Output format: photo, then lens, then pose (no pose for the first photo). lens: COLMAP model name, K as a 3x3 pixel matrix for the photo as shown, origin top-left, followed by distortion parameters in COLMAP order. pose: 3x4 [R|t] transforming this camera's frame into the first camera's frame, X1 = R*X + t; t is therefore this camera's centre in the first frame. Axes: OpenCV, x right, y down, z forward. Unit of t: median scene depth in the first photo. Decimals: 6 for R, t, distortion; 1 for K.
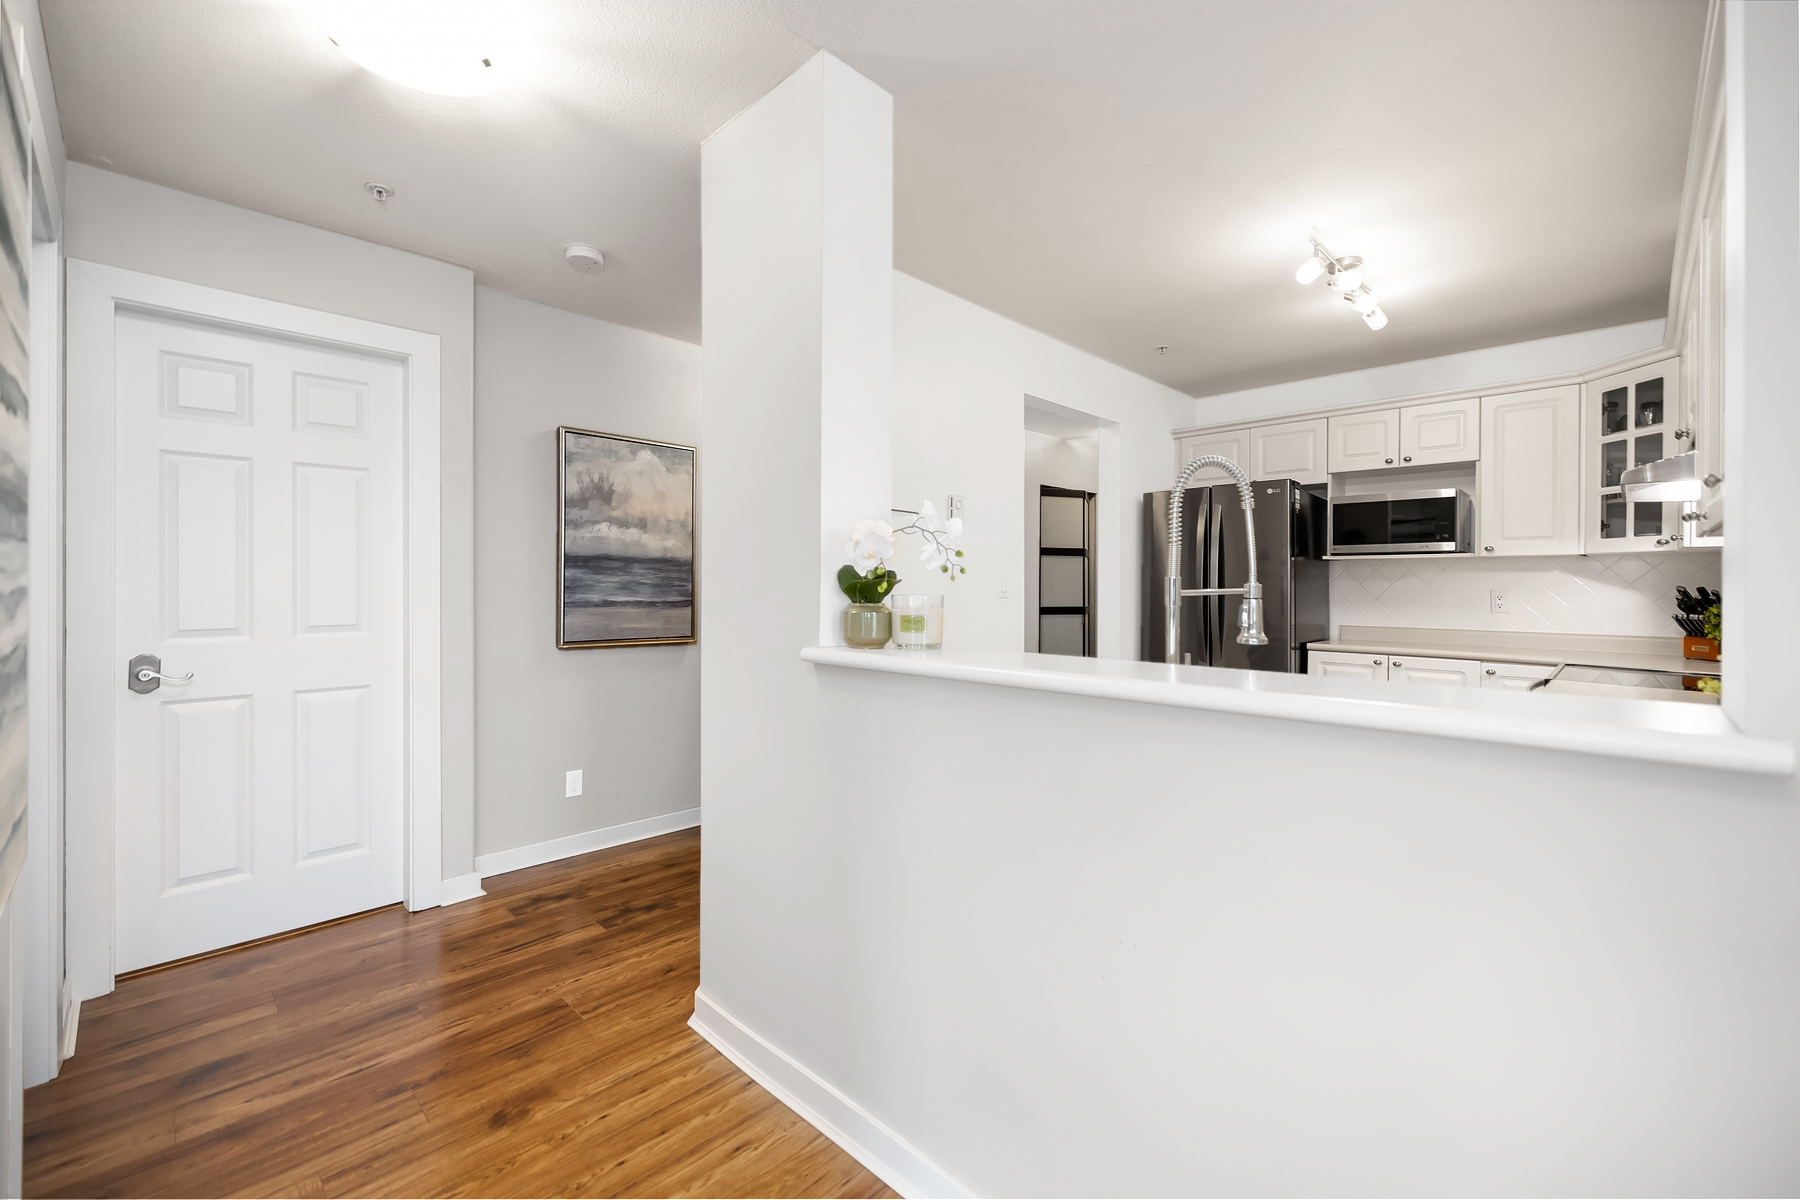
lens RADIAL K [[756.6, 0, 903.1], [0, 756.6, 591.0], [0, 0, 1]] dist [-0.002675, -0.000045]
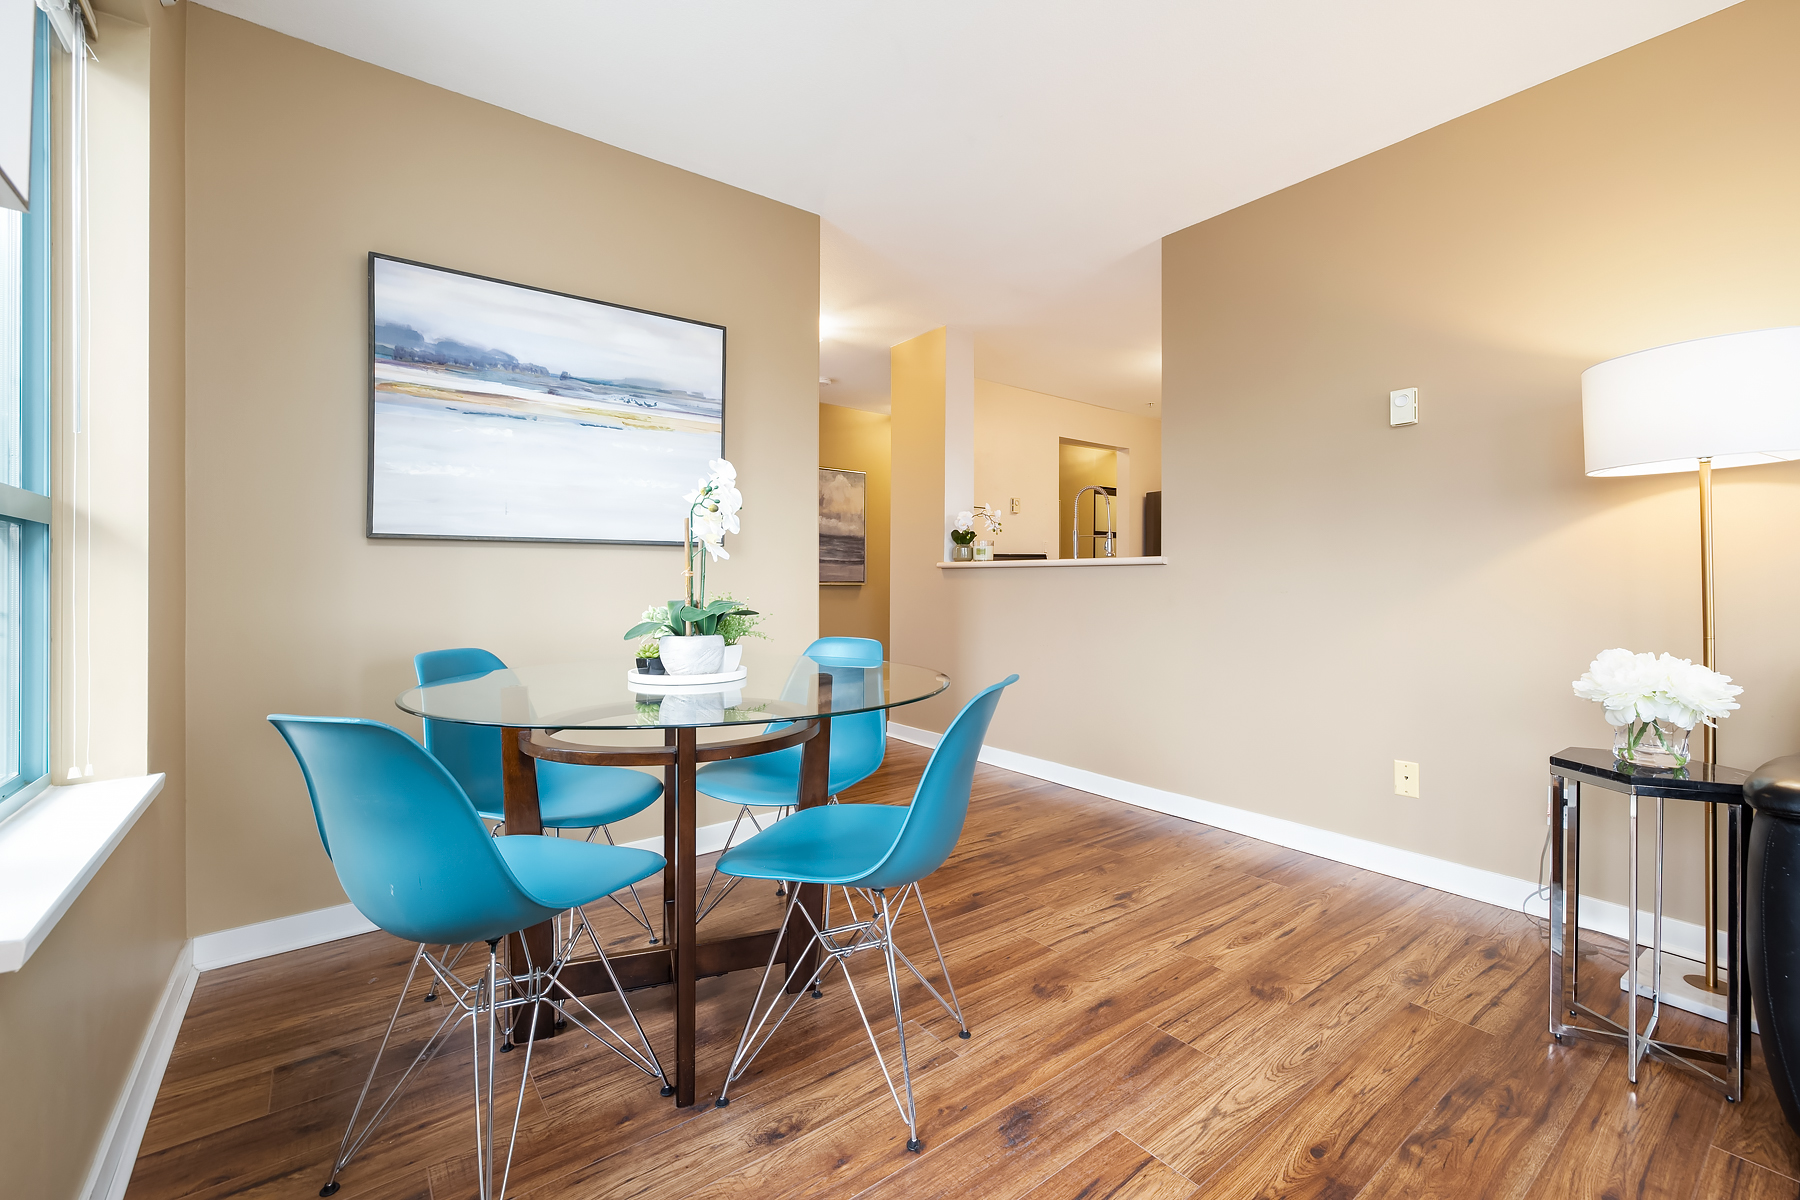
lens RADIAL K [[756.6, 0, 900.4], [0, 756.6, 584.5], [0, 0, 1]] dist [-0.002675, -0.000045]
pose [[0.989539, -0.003711, -0.144221, 0.102279], [0.003402, 0.999991, -0.002388, 0.145732], [0.144228, 0.001872, 0.989543, -1.418499]]
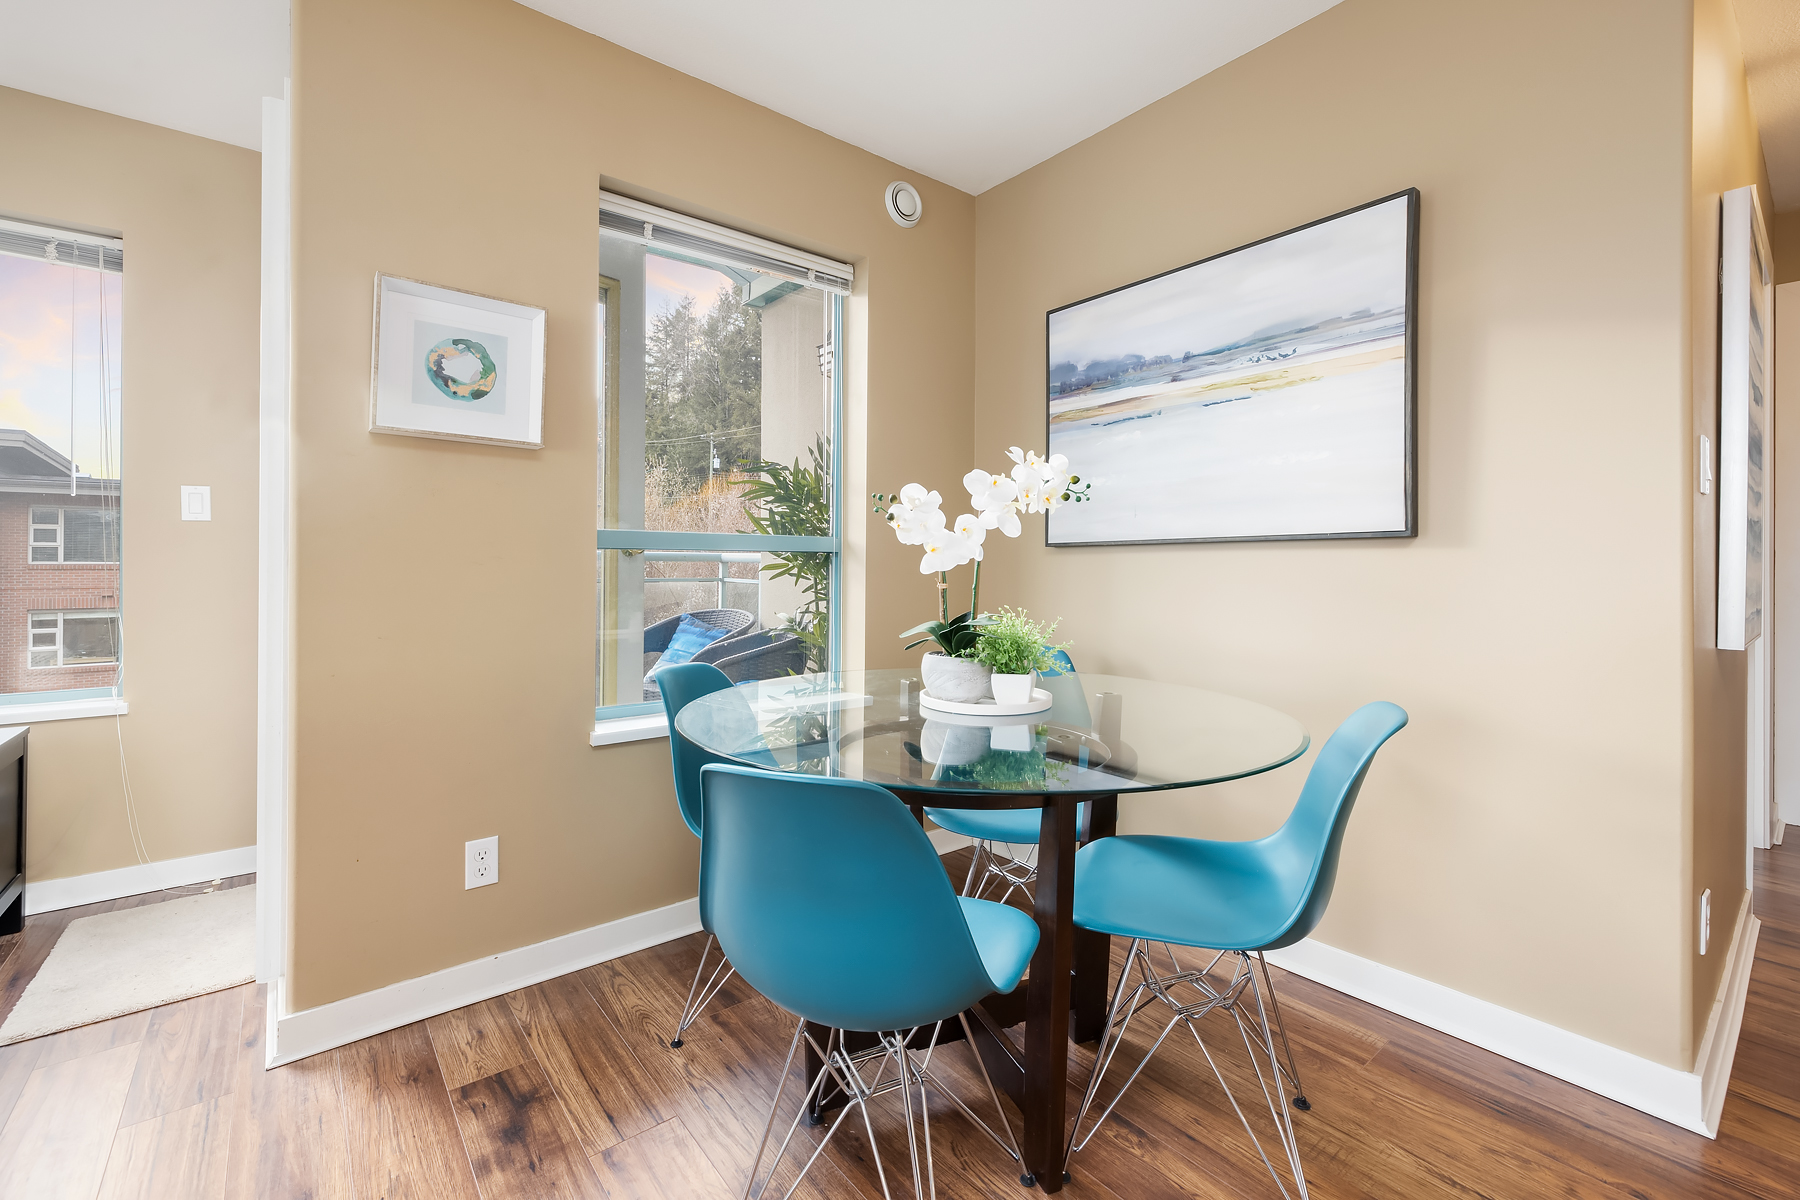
lens RADIAL K [[756.6, 0, 882.7], [0, 756.6, 583.7], [0, 0, 1]] dist [-0.002675, -0.000045]
pose [[-0.125207, 0.016121, -0.992000, 0.570742], [-0.009465, 0.999803, 0.017443, 0.118953], [0.992085, 0.011573, -0.125030, -0.543812]]
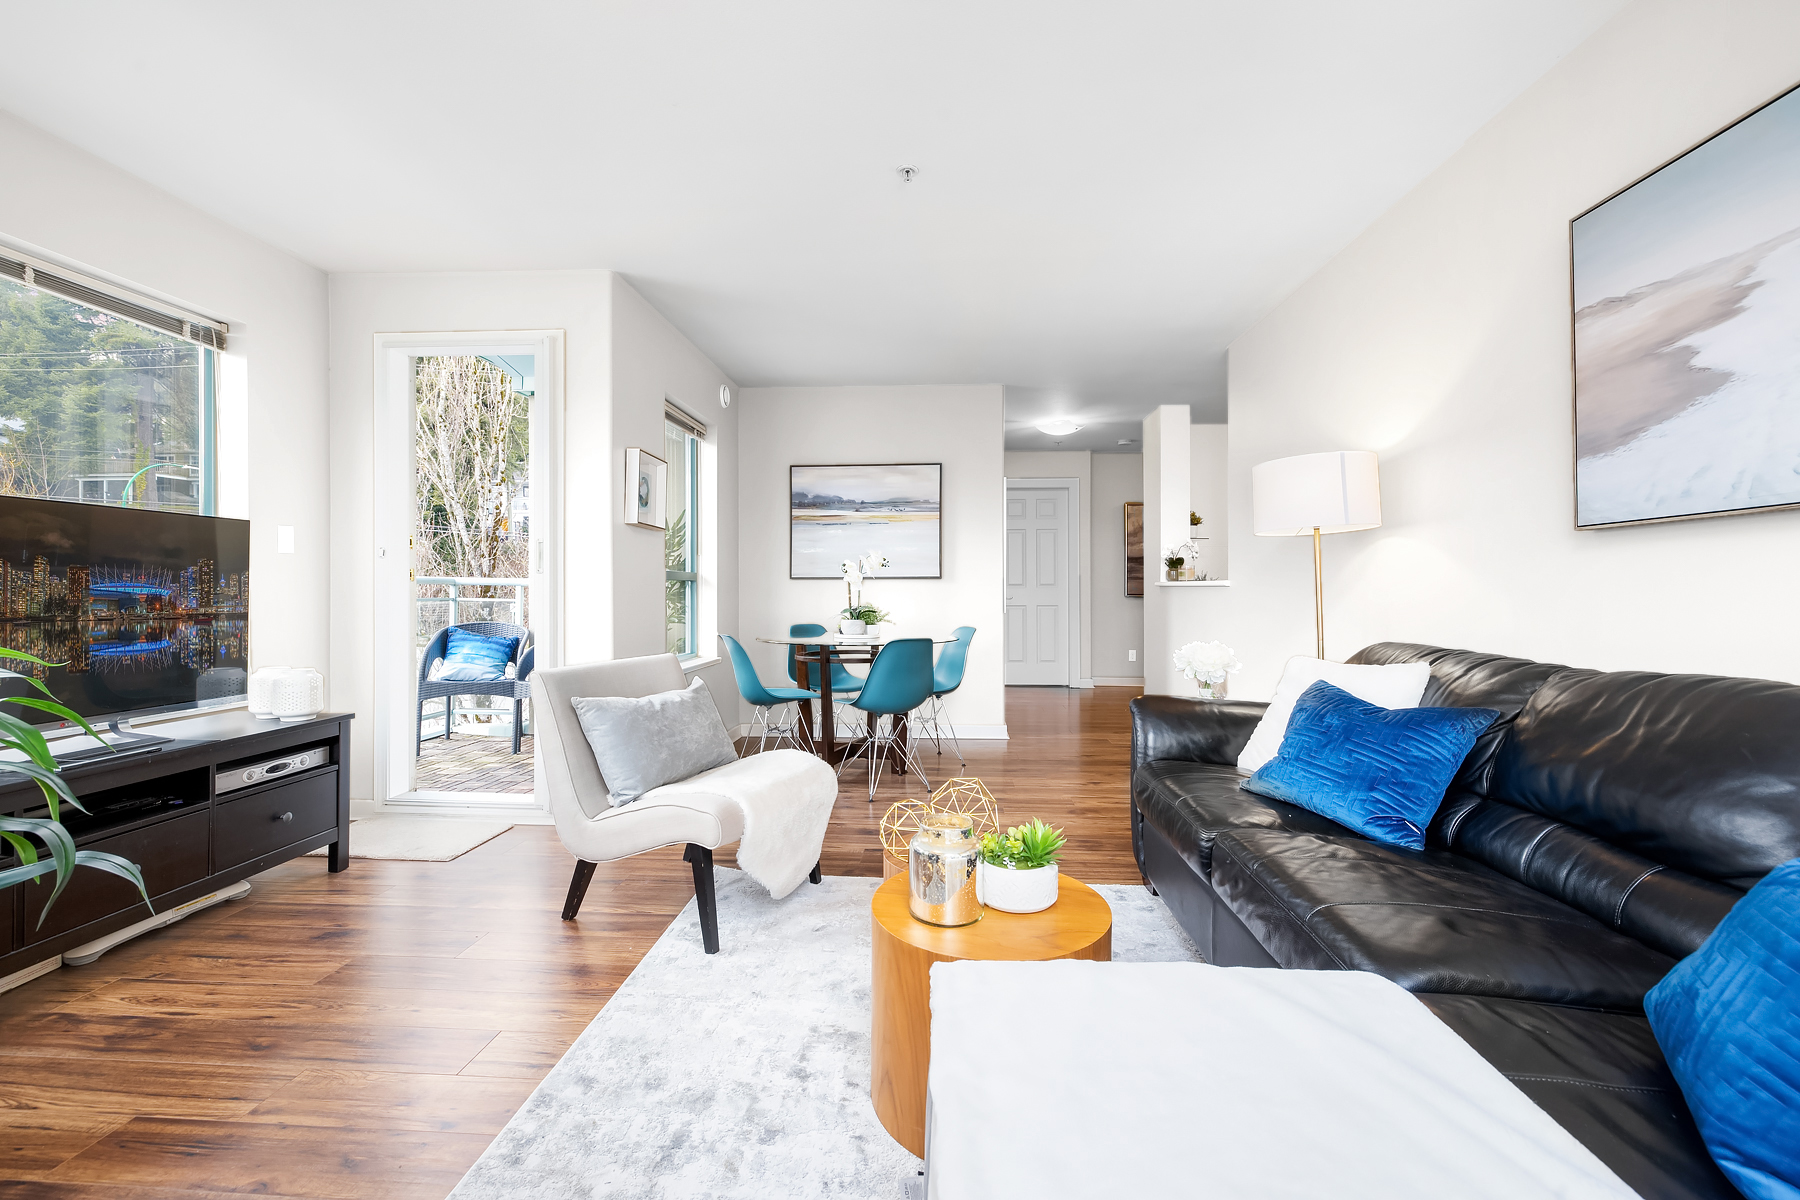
lens RADIAL K [[756.6, 0, 895.1], [0, 756.6, 595.7], [0, 0, 1]] dist [-0.002675, -0.000045]
pose [[0.652278, 0.007408, -0.757944, 1.569195], [-0.003608, 0.999971, 0.006669, 0.113179], [0.757972, -0.001616, 0.652286, -1.974808]]
